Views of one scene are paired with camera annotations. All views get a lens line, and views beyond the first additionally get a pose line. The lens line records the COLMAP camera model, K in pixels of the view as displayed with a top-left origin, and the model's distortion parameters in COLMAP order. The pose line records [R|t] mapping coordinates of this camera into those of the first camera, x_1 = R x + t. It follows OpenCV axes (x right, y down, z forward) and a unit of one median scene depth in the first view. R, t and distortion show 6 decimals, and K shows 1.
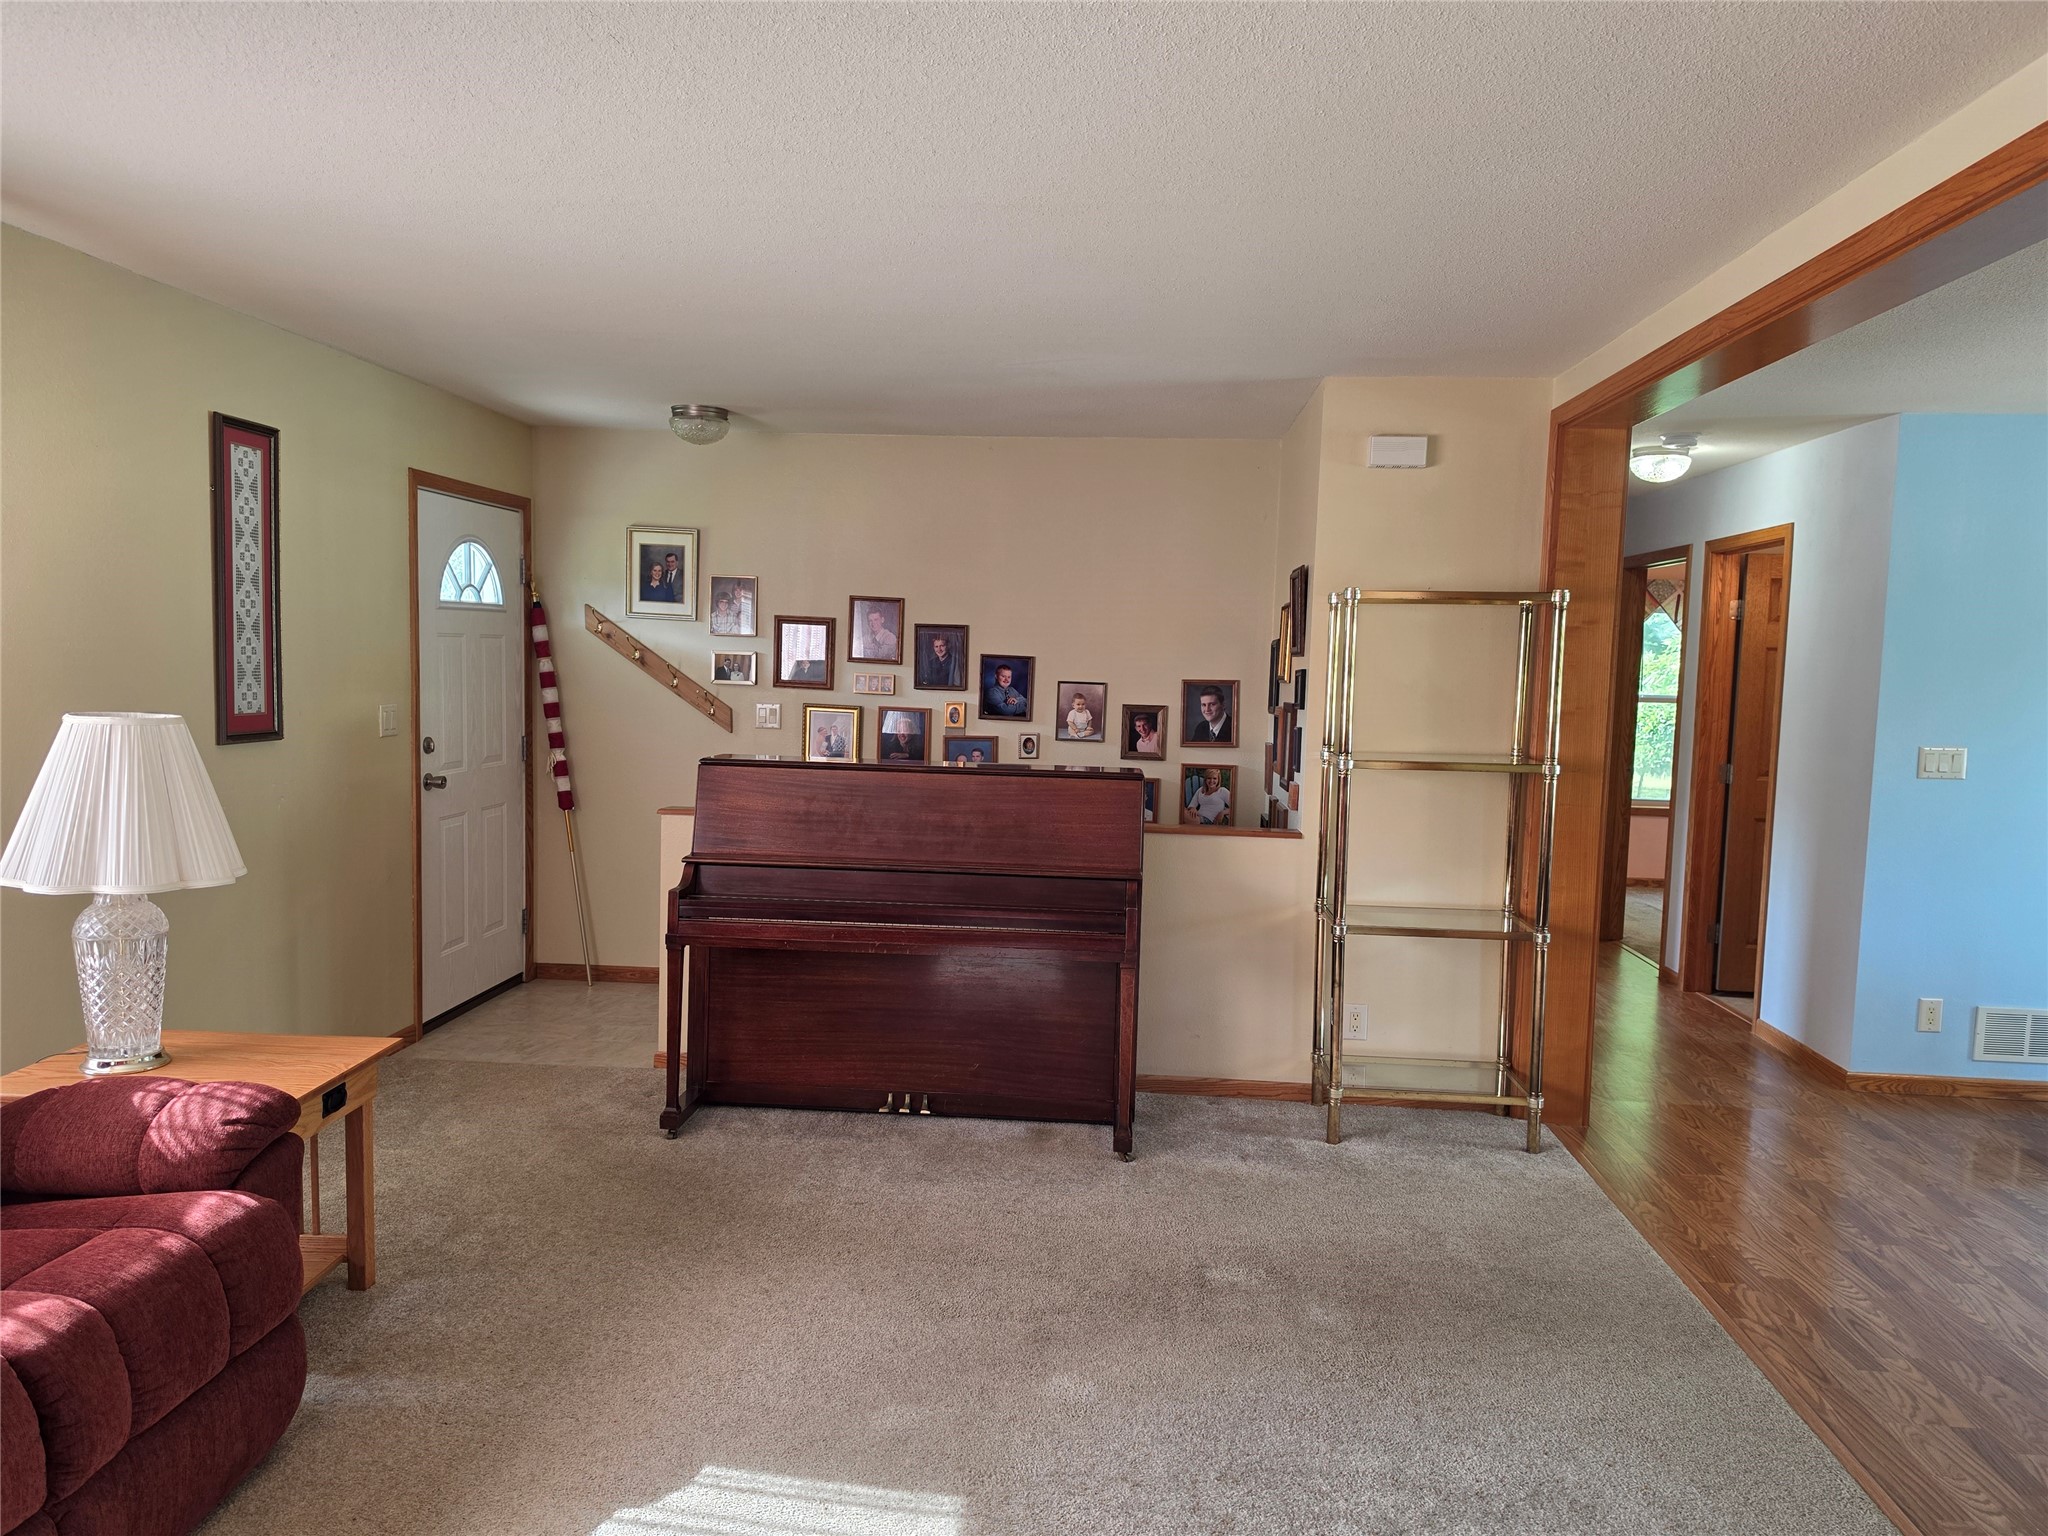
lens RADIAL K [[1449.9, 0, 1024.0], [0, 1449.9, 768.0], [0, 0, 1]] dist [0.087006, -0.131957]
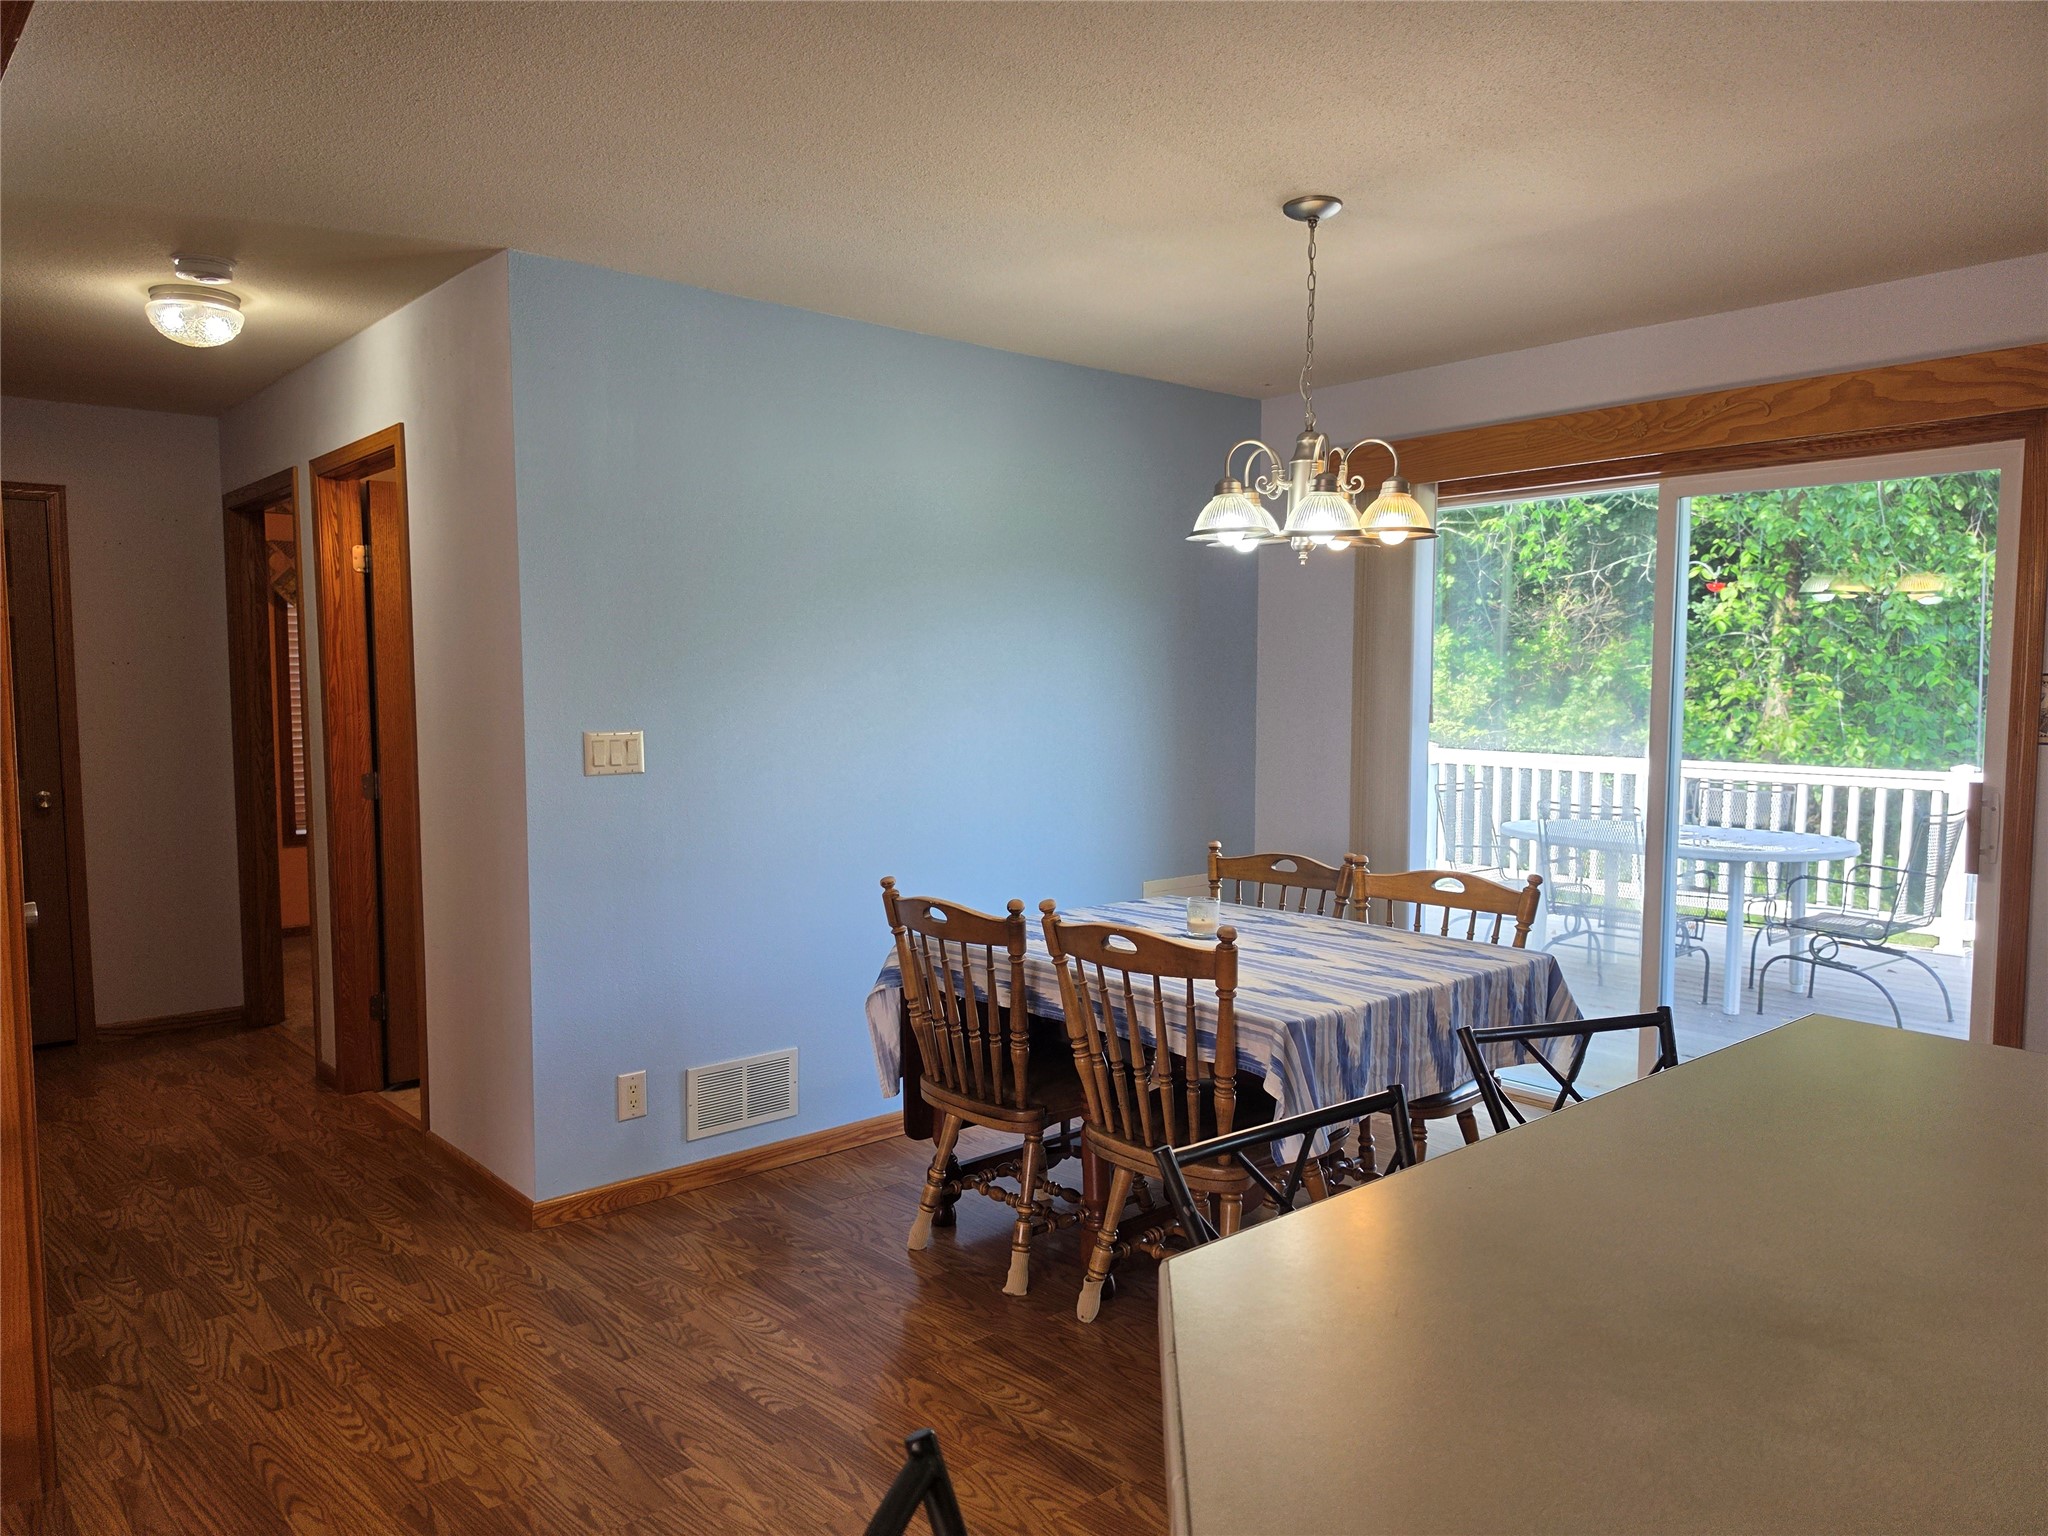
lens RADIAL K [[1449.9, 0, 1024.0], [0, 1449.9, 768.0], [0, 0, 1]] dist [0.087006, -0.131957]
pose [[0.701557, -0.074699, 0.708687, 0.247206], [0.078302, 0.996550, 0.027527, 0.000155], [-0.708298, 0.036180, 0.704986, 0.338591]]
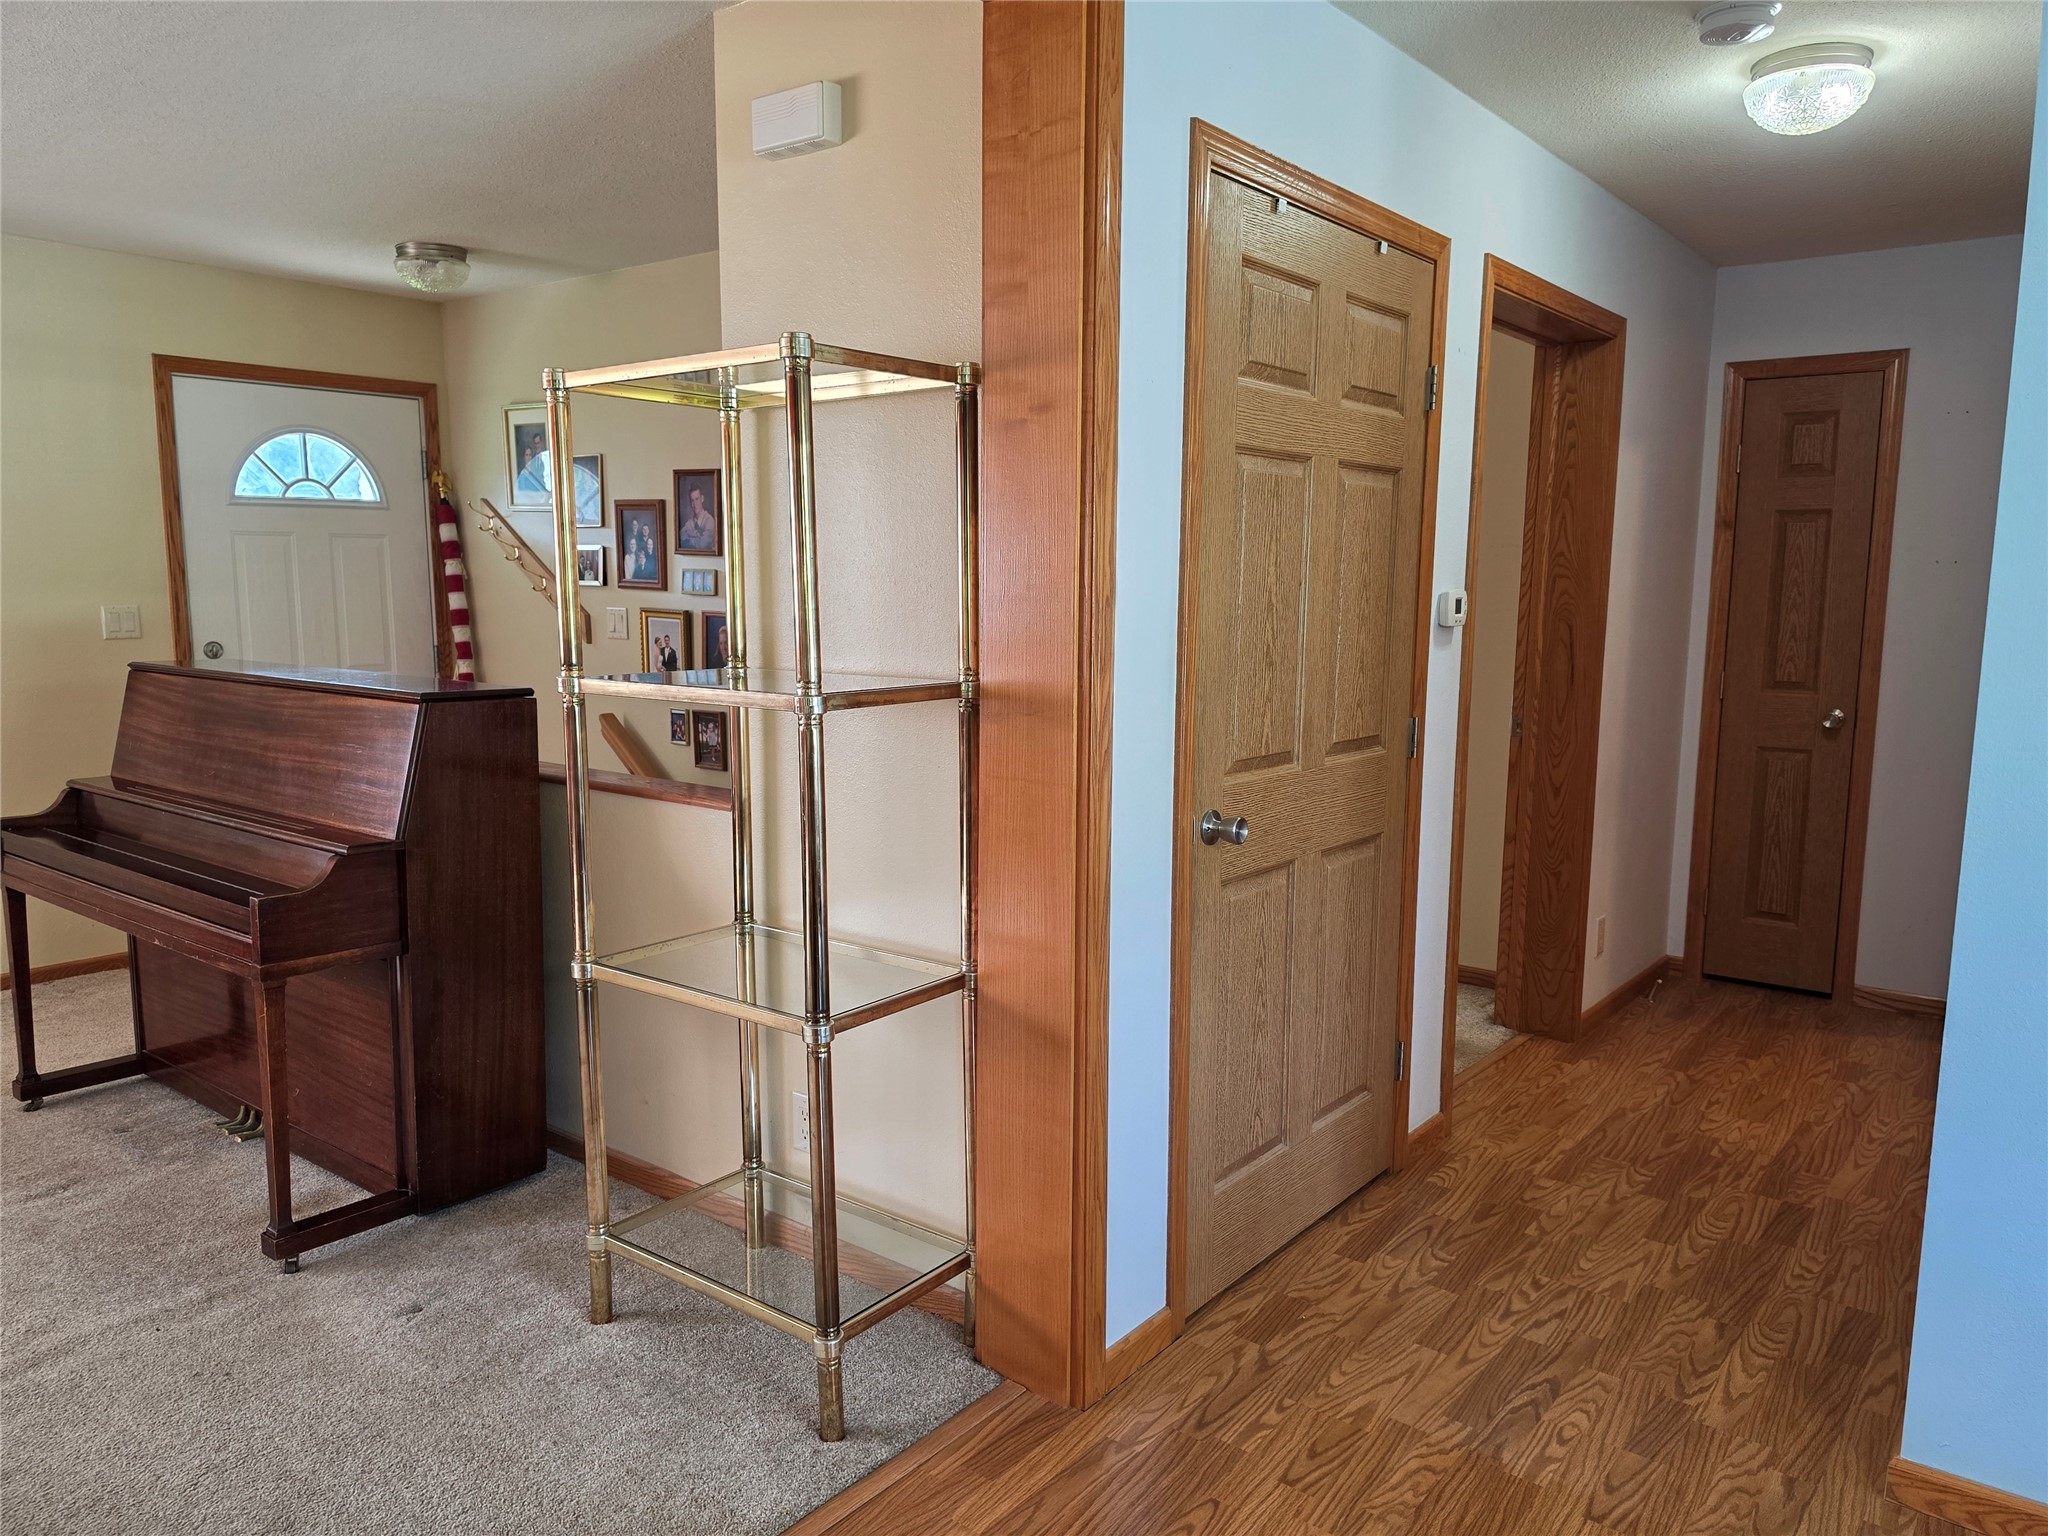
lens RADIAL K [[1449.9, 0, 1024.0], [0, 1449.9, 768.0], [0, 0, 1]] dist [0.087006, -0.131957]
pose [[0.823607, 0.053839, -0.564599, 0.570005], [-0.029680, 0.998212, 0.051892, -0.003791], [0.566383, -0.025982, 0.823732, 0.512400]]
